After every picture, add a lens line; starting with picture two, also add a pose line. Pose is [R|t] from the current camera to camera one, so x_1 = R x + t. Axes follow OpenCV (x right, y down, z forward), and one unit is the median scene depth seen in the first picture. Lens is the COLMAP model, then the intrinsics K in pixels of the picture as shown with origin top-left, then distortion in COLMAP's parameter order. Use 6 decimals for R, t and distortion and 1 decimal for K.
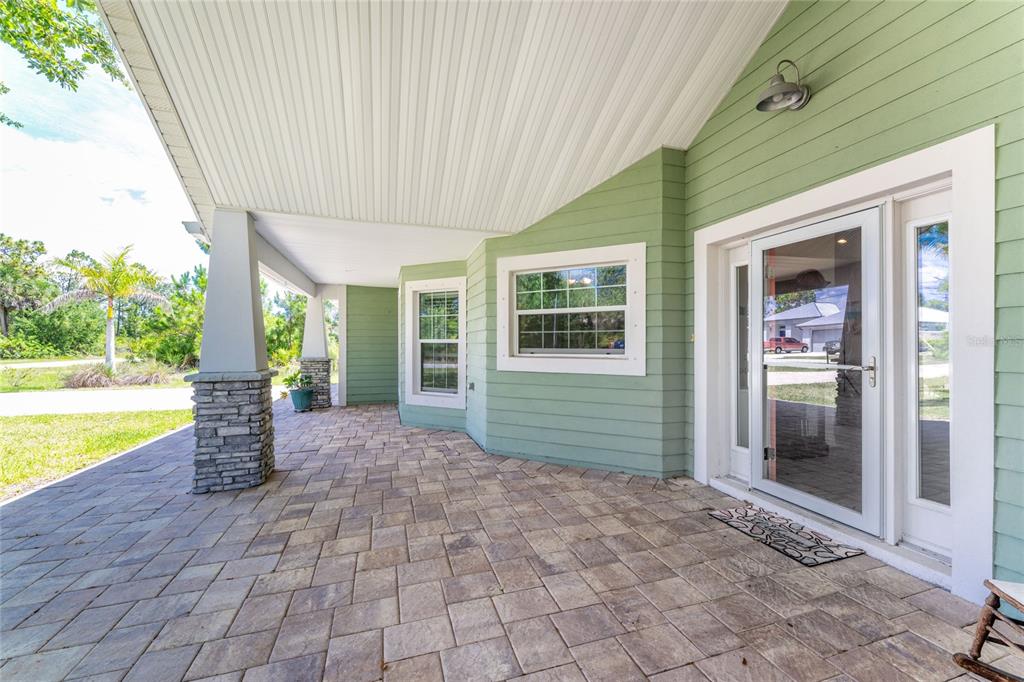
lens RADIAL K [[410.5, 0, 512.0], [0, 410.5, 341.0], [0, 0, 1]] dist [0.000311, -0.000125]
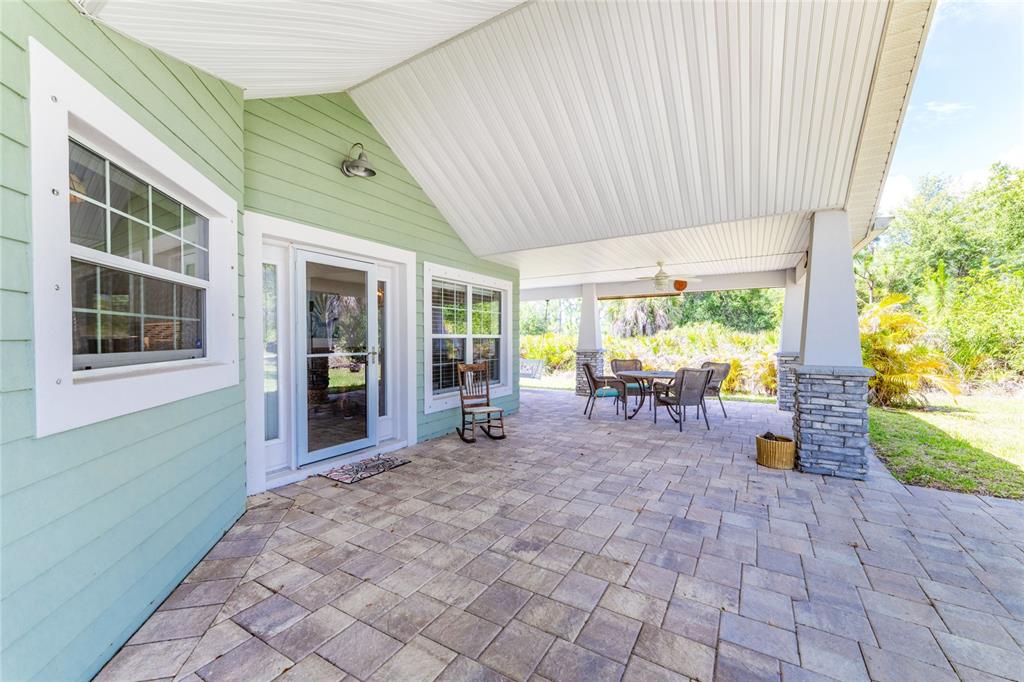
lens RADIAL K [[410.4, 0, 500.5], [0, 410.4, 343.8], [0, 0, 1]] dist [0.000588, 0.000079]
pose [[-0.652923, -0.010013, 0.757358, -0.705070], [-0.003408, 0.999941, 0.010282, 0.003607], [-0.757417, 0.004132, -0.652919, 1.454641]]
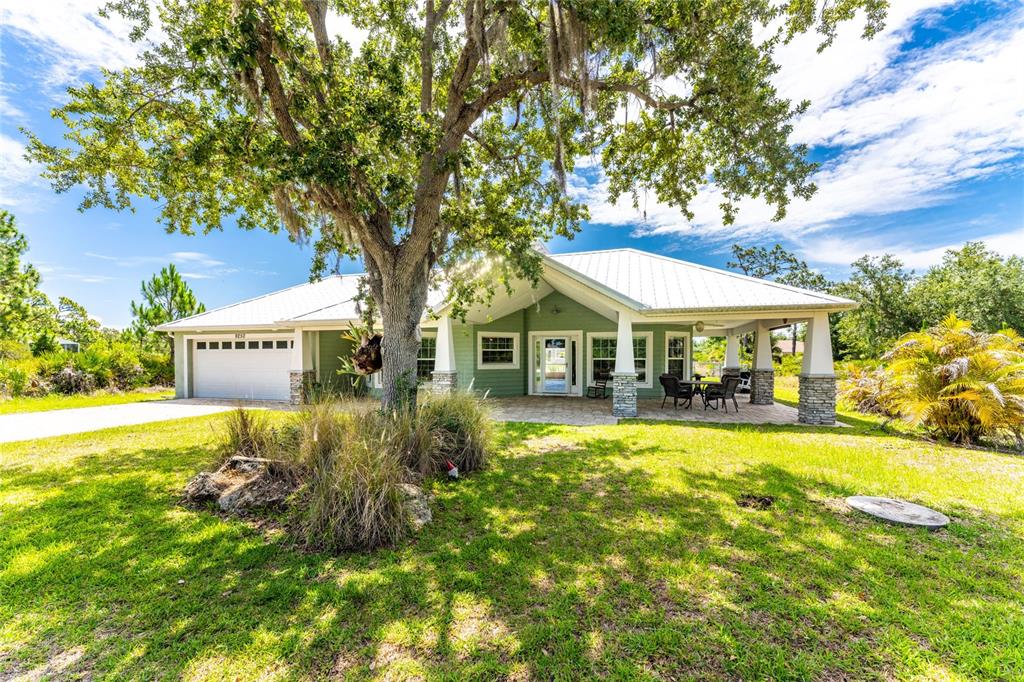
lens RADIAL K [[398.1, 0, 514.7], [0, 398.1, 362.9], [0, 0, 1]] dist [-0.010125, -0.000040]
pose [[0.543433, -0.012507, 0.839359, -3.493834], [-0.005020, 0.999823, 0.018149, -0.043441], [-0.839437, -0.014076, 0.543274, -1.176084]]
